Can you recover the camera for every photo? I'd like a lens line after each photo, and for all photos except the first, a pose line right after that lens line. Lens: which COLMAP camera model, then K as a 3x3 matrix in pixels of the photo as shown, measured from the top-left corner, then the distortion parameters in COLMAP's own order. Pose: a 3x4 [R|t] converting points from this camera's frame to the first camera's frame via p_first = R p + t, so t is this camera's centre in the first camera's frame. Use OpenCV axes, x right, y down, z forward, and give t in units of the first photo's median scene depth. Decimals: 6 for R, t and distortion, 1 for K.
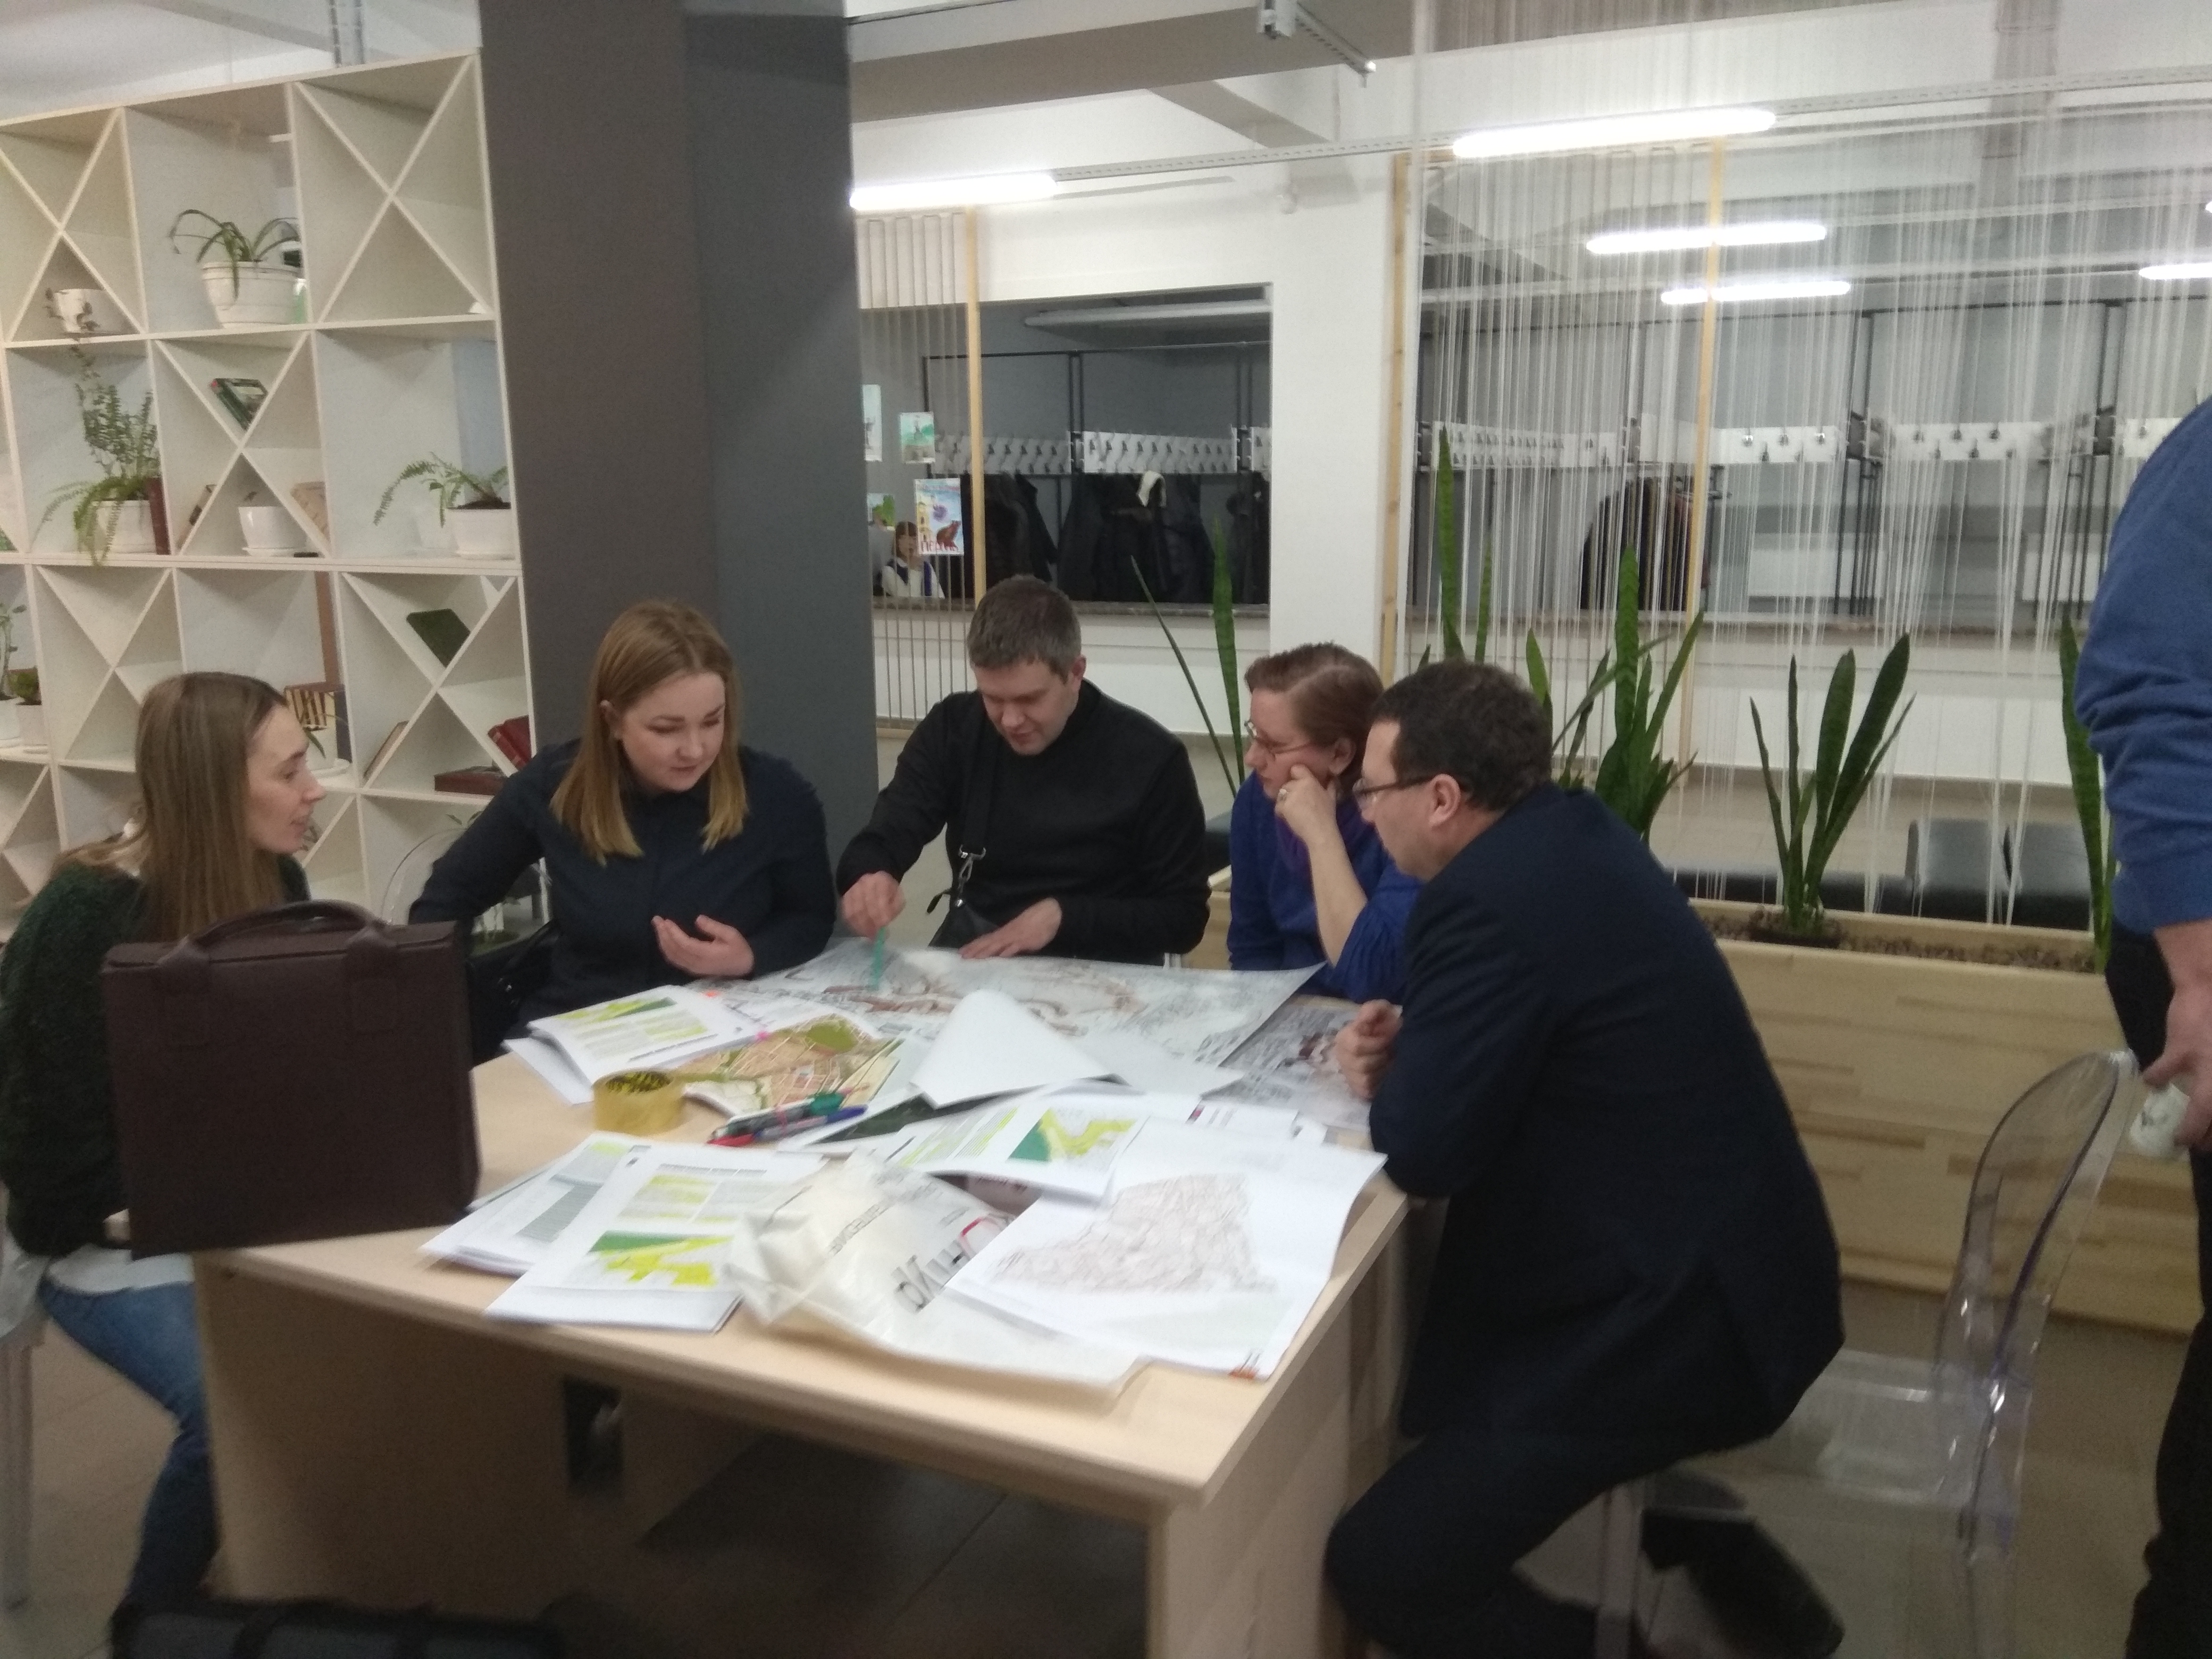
lens RADIAL K [[1662.5, 0, 1106.0], [0, 1662.5, 829.5], [0, 0, 1]] dist [0.108632, -0.132318]
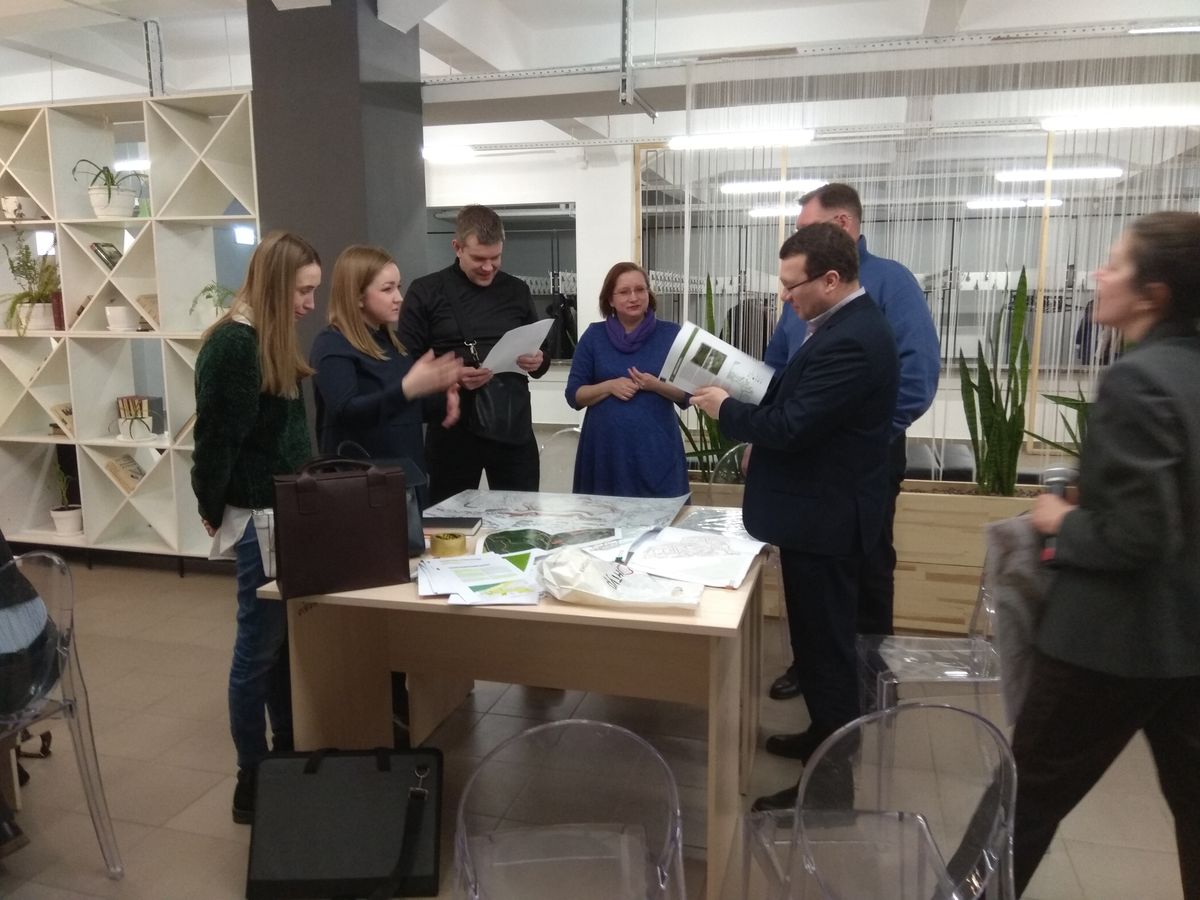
lens RADIAL K [[901.9, 0, 600.0], [0, 901.9, 450.0], [0, 0, 1]] dist [0.108632, -0.132318]
pose [[0.985650, -0.022044, 0.167358, -0.121536], [0.028893, 0.998837, -0.038605, 0.035954], [-0.166312, 0.042886, 0.985140, -0.152266]]
